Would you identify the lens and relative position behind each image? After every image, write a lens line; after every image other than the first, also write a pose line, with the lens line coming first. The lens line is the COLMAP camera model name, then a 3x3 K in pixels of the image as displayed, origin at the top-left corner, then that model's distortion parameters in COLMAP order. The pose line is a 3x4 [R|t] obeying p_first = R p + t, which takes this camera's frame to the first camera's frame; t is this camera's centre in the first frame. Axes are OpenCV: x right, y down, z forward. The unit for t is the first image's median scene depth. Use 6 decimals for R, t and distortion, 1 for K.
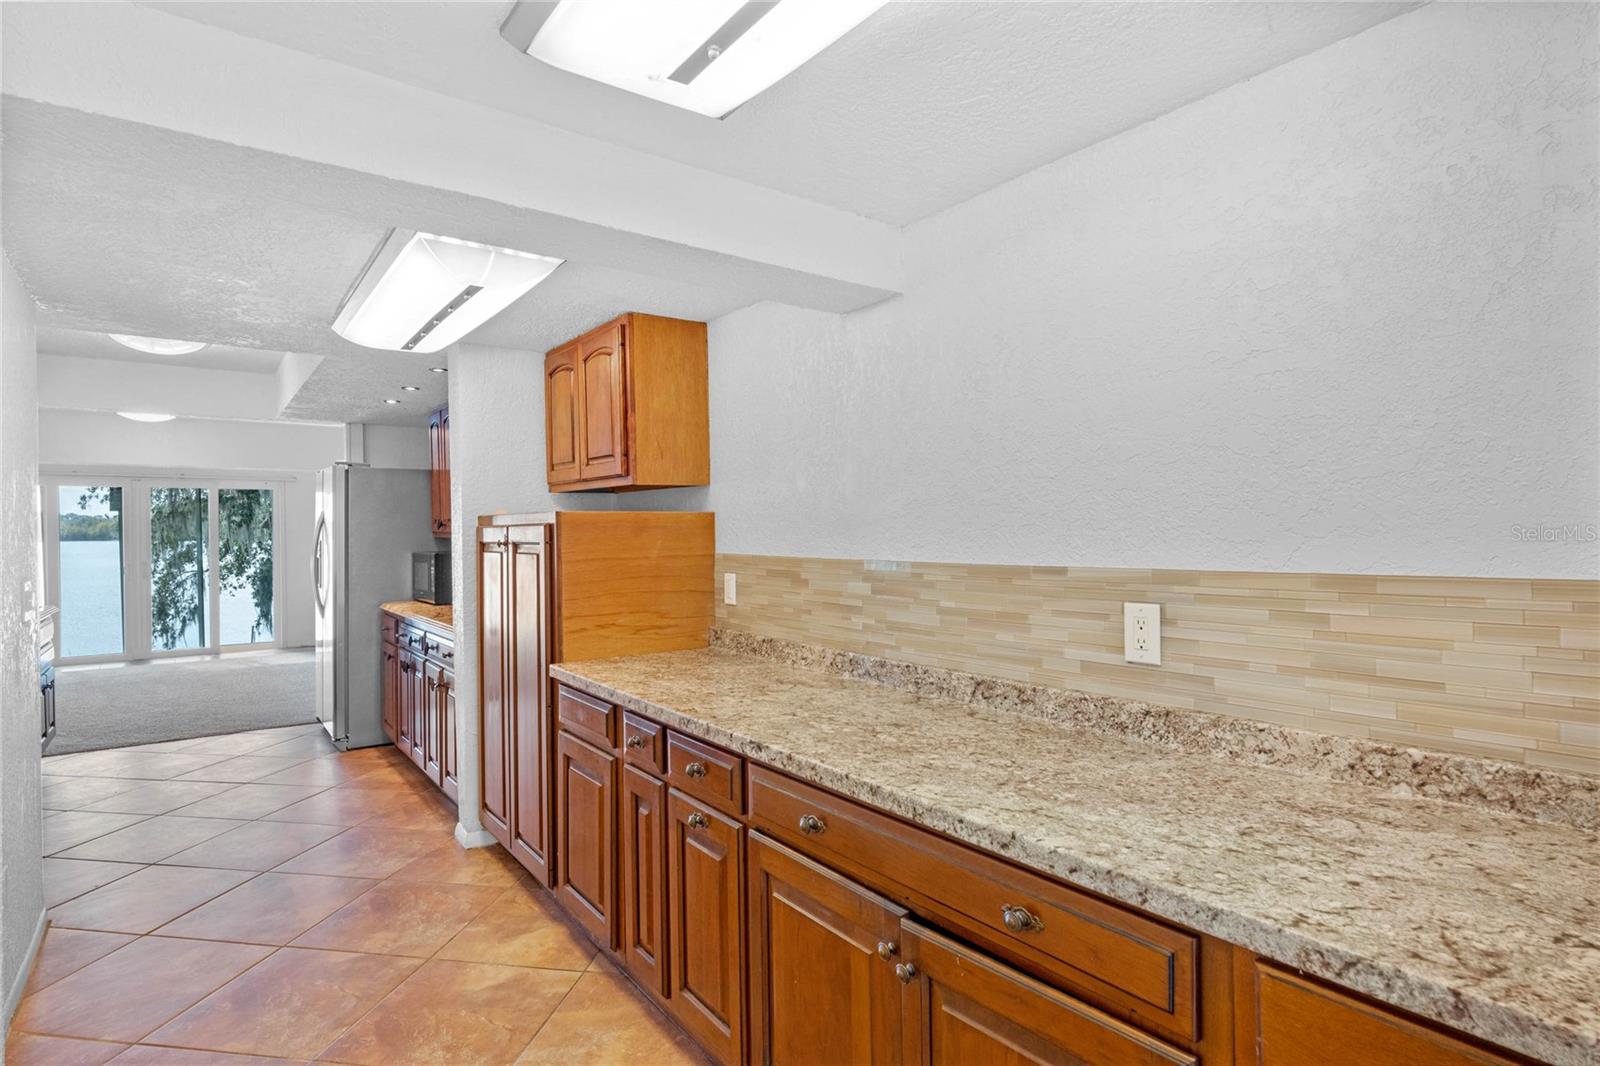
lens RADIAL K [[831.5, 0, 804.5], [0, 831.5, 532.3], [0, 0, 1]] dist [0.006340, 0.000476]
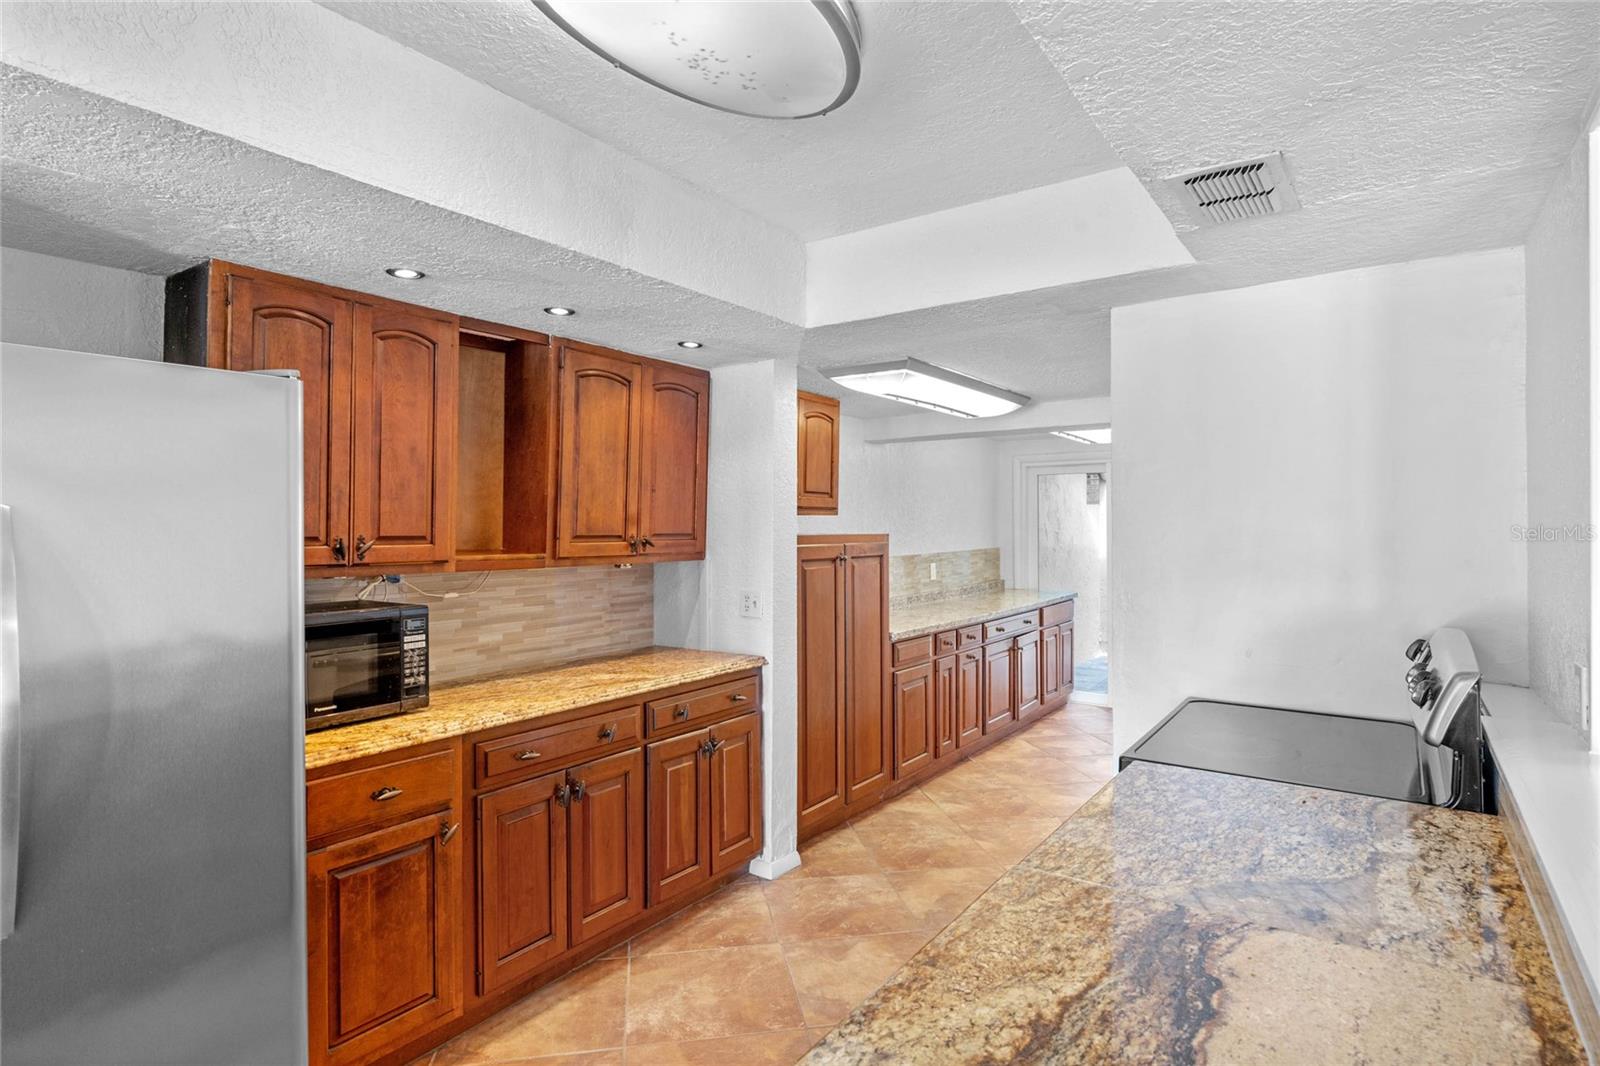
lens RADIAL K [[831.5, 0, 802.0], [0, 831.5, 527.0], [0, 0, 1]] dist [0.006340, 0.000476]
pose [[-0.311109, 0.006094, 0.950355, -0.385531], [0.007922, 0.999961, -0.003819, -0.008233], [-0.950341, 0.006340, -0.311145, 0.367448]]
